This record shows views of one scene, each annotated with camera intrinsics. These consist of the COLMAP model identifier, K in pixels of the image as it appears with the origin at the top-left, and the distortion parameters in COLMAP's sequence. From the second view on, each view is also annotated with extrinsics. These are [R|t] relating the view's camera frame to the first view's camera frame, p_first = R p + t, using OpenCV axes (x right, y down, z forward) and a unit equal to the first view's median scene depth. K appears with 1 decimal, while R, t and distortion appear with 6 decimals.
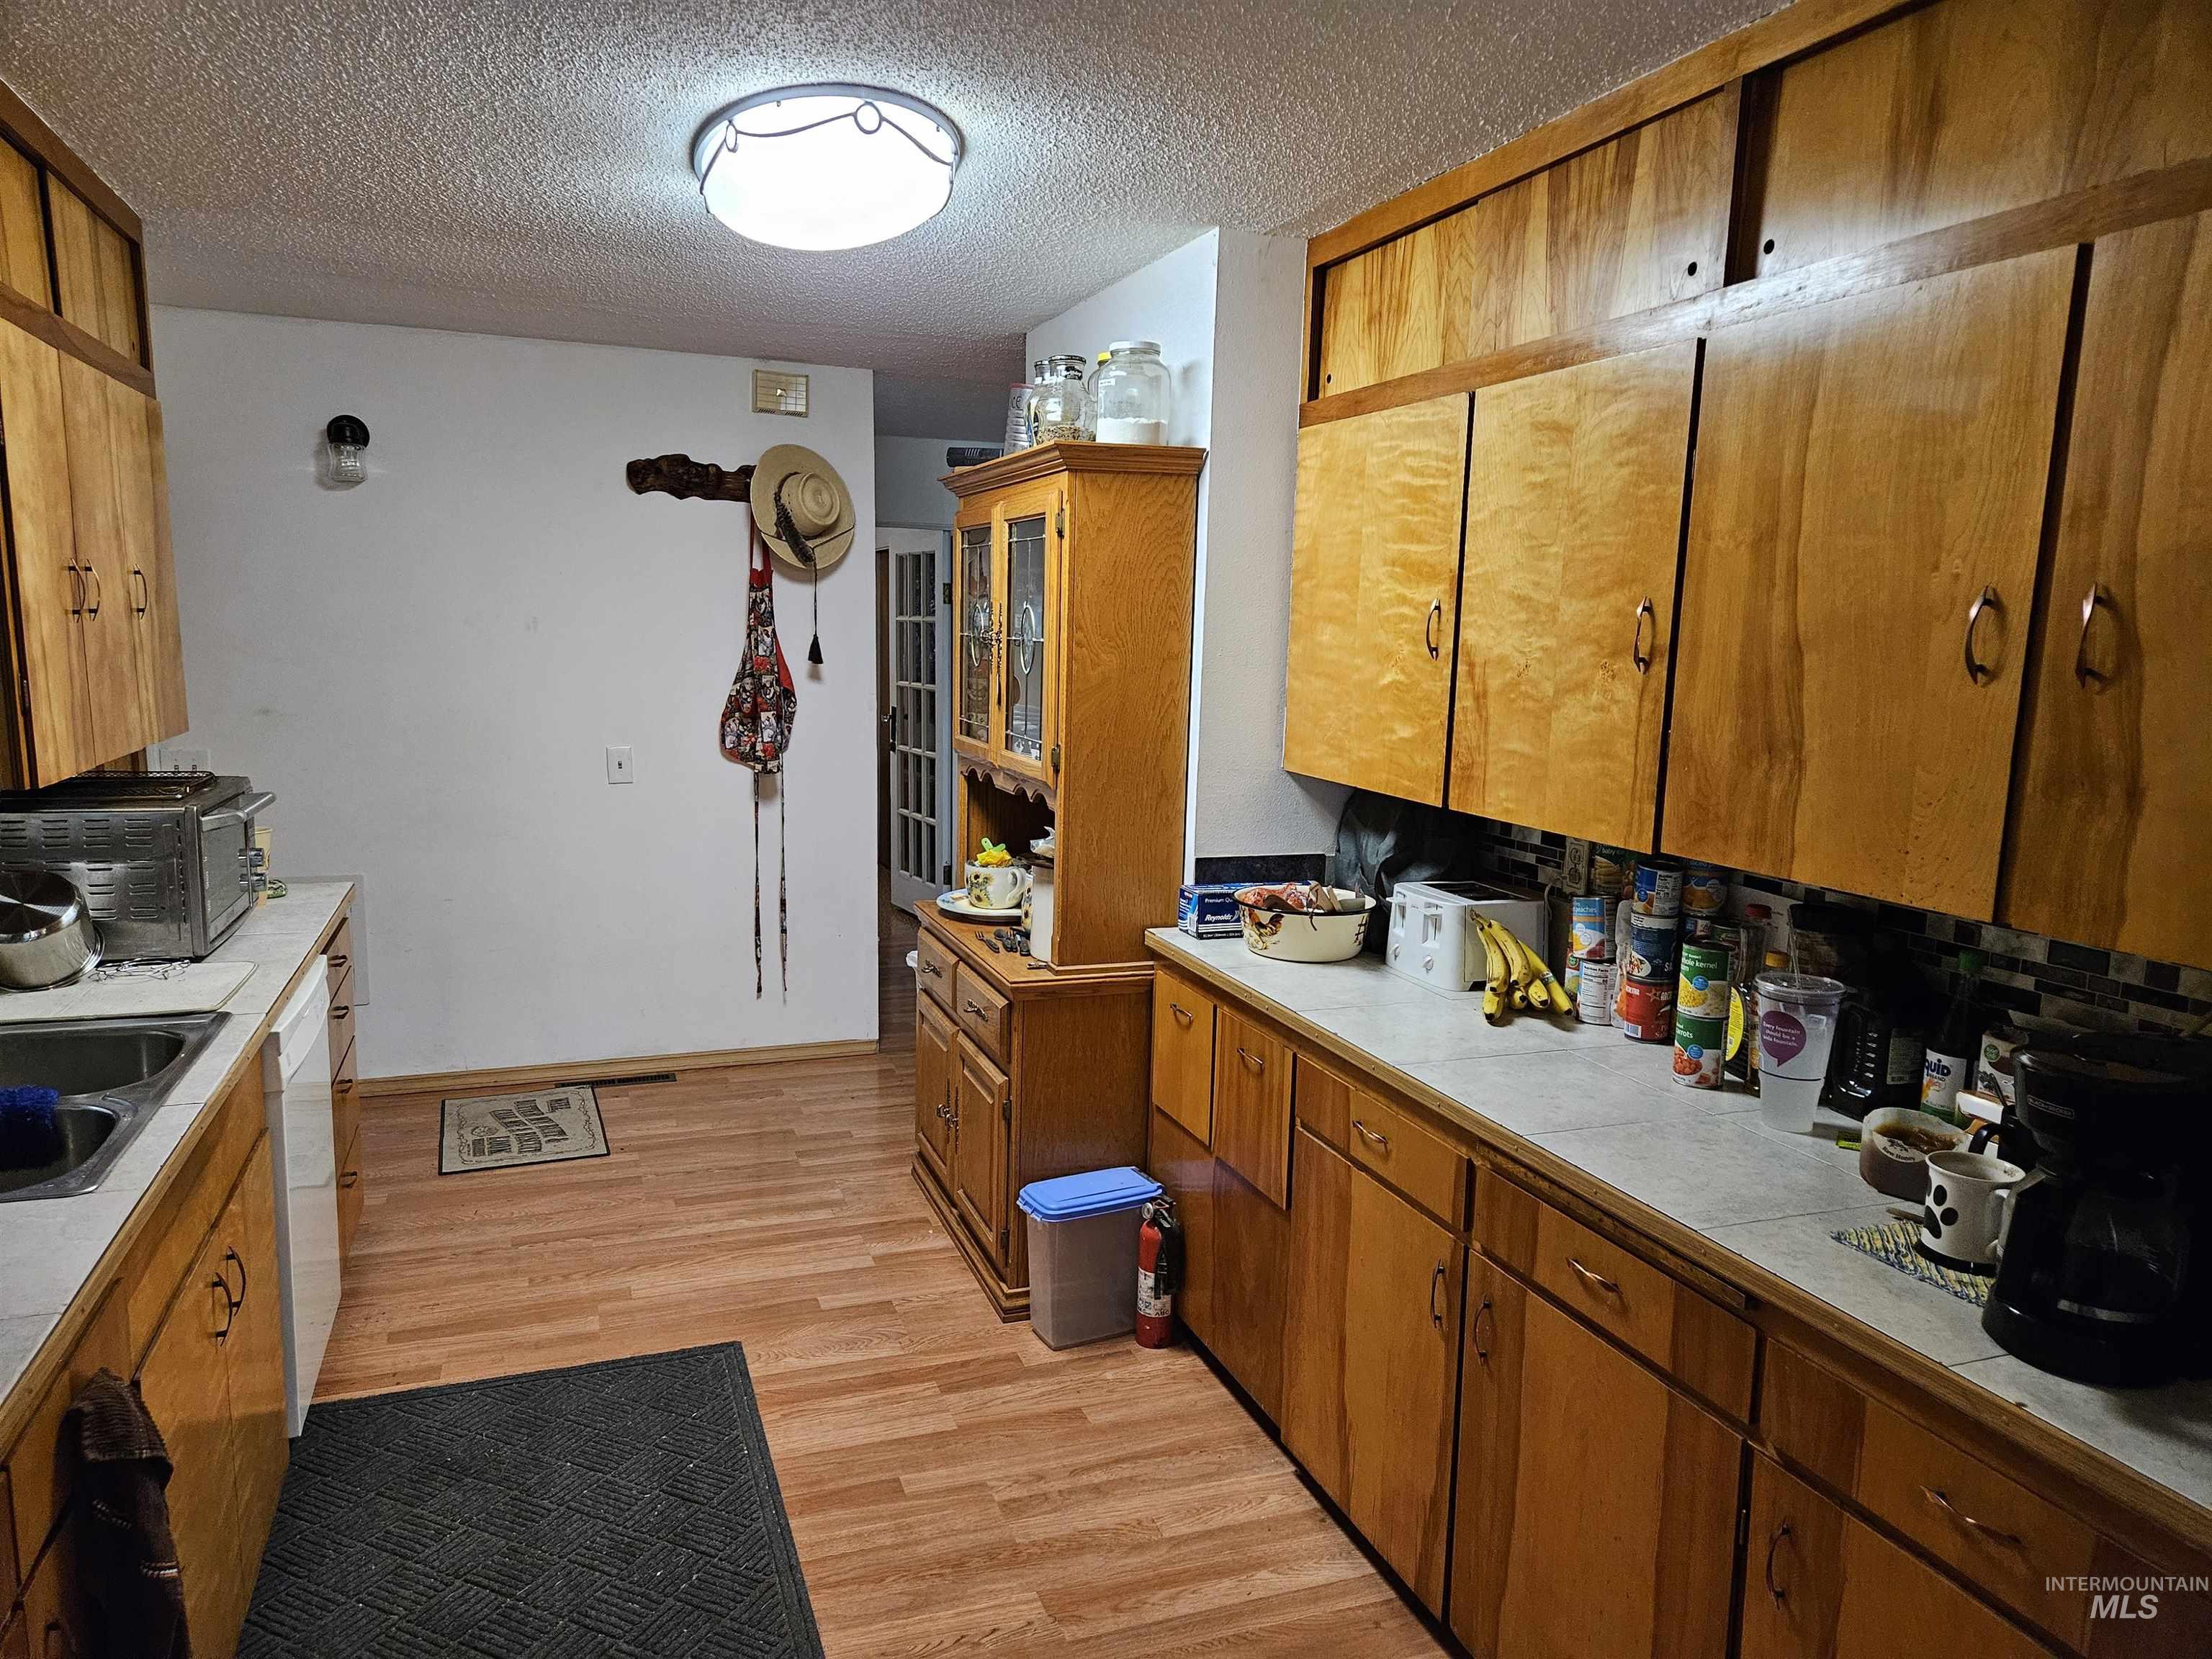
lens RADIAL K [[1488.5, 0, 1097.6], [0, 1488.5, 861.0], [0, 0, 1]] dist [0.081365, -0.059952]
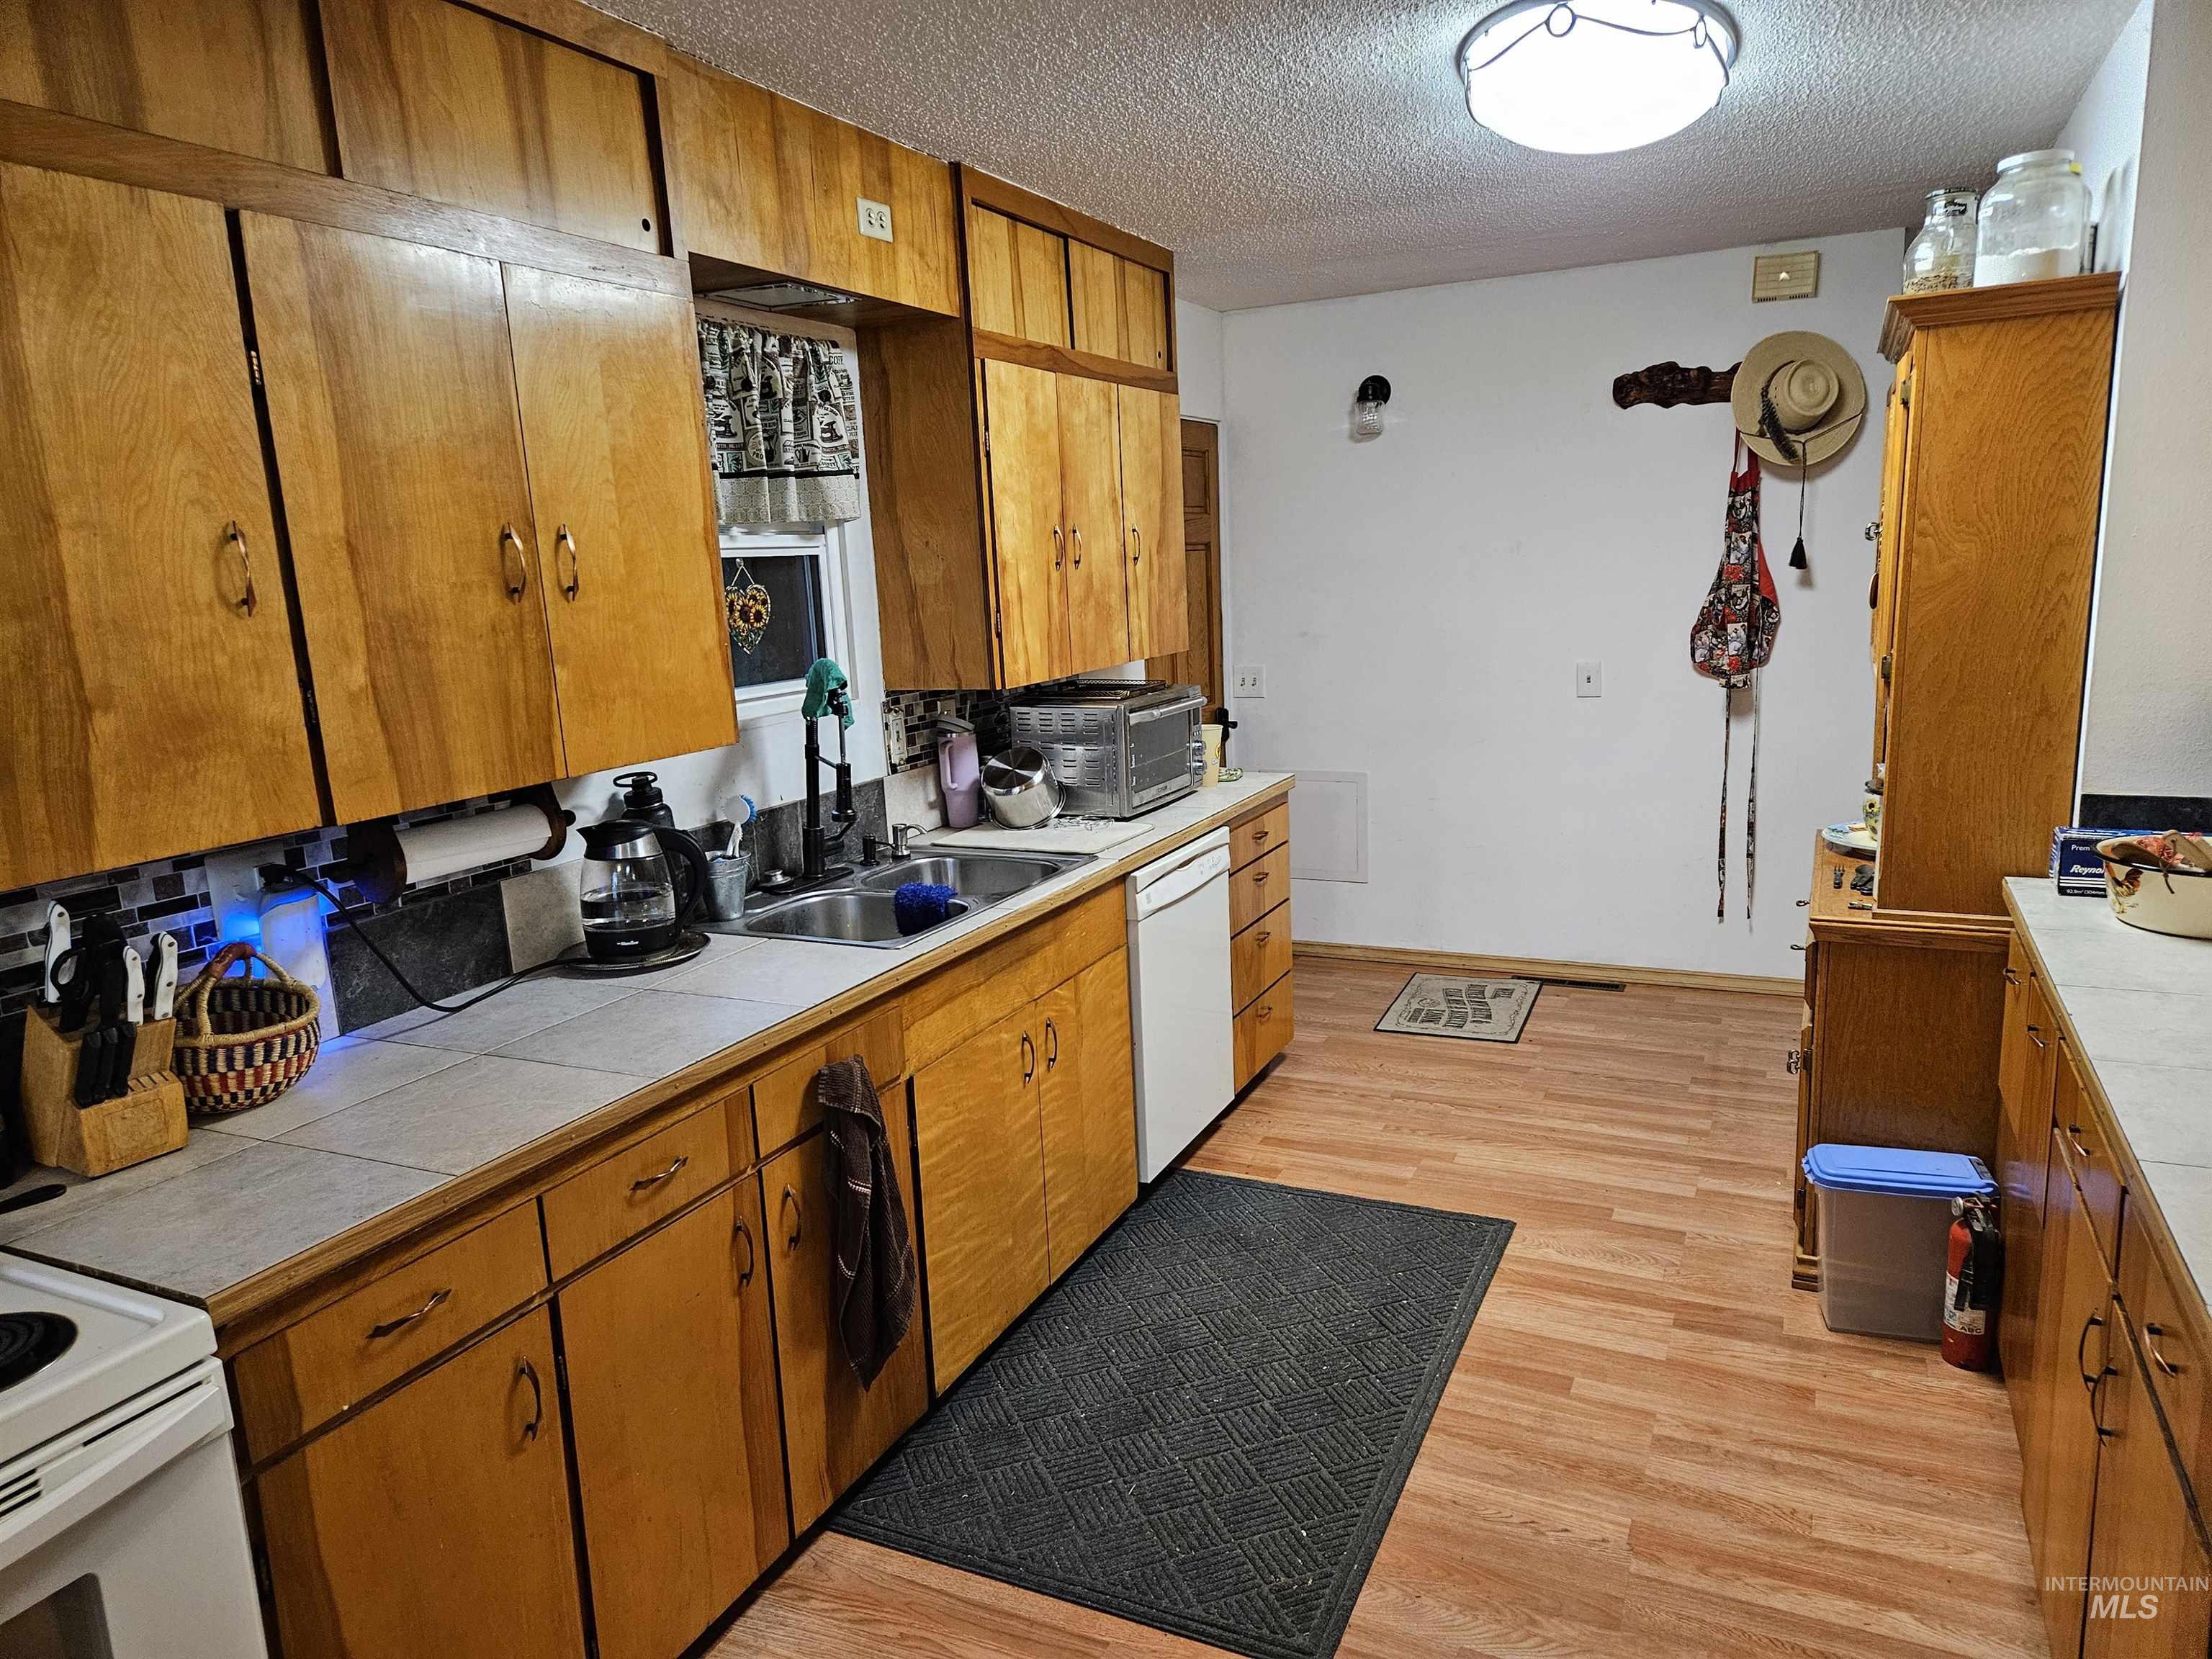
lens RADIAL K [[1488.5, 0, 1097.6], [0, 1488.5, 861.0], [0, 0, 1]] dist [0.081365, -0.059952]
pose [[0.695889, 0.095005, -0.711837, 0.279563], [-0.057862, 0.995406, 0.076286, 0.001704], [0.715815, -0.011899, 0.698189, 0.050677]]
